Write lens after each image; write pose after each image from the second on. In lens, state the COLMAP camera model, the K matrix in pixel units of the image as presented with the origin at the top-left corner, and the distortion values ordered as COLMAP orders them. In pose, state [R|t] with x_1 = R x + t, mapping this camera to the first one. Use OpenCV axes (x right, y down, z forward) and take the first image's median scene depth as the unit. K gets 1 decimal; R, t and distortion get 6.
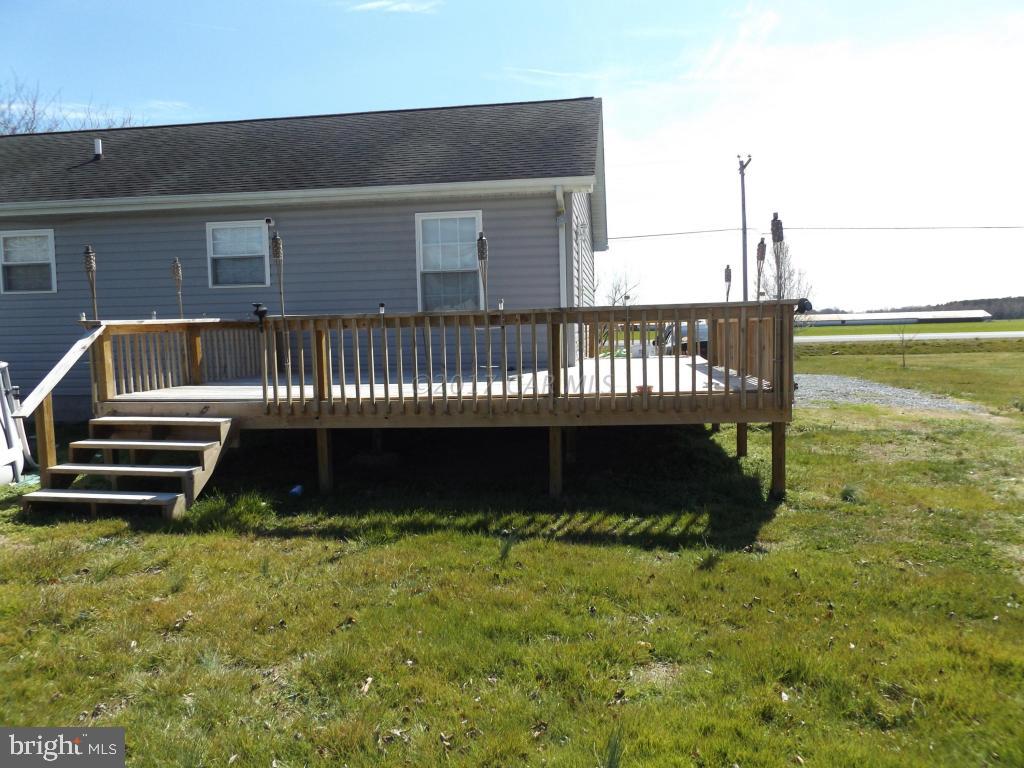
lens RADIAL K [[765.1, 0, 513.8], [0, 765.1, 384.8], [0, 0, 1]] dist [-0.006802, -0.009059]
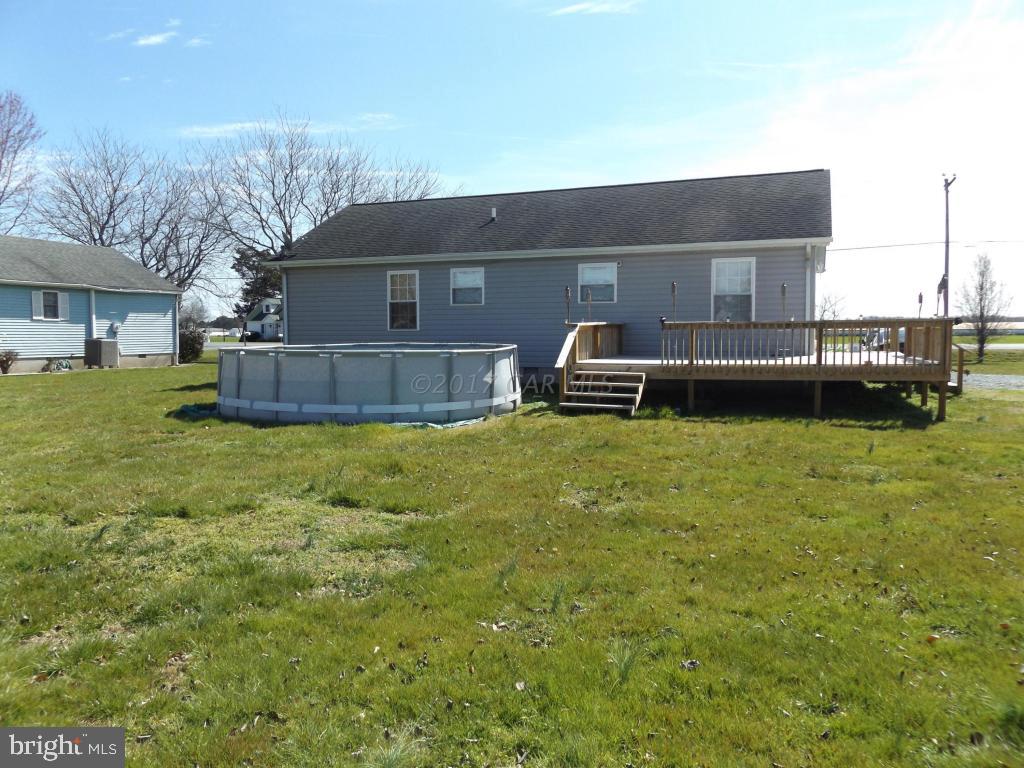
lens RADIAL K [[765.1, 0, 509.3], [0, 765.1, 387.4], [0, 0, 1]] dist [-0.006802, -0.009059]
pose [[0.972931, 0.032983, -0.228729, -0.243498], [-0.032748, 0.999452, 0.004824, 0.079643], [0.228763, 0.002797, 0.973478, -0.985953]]
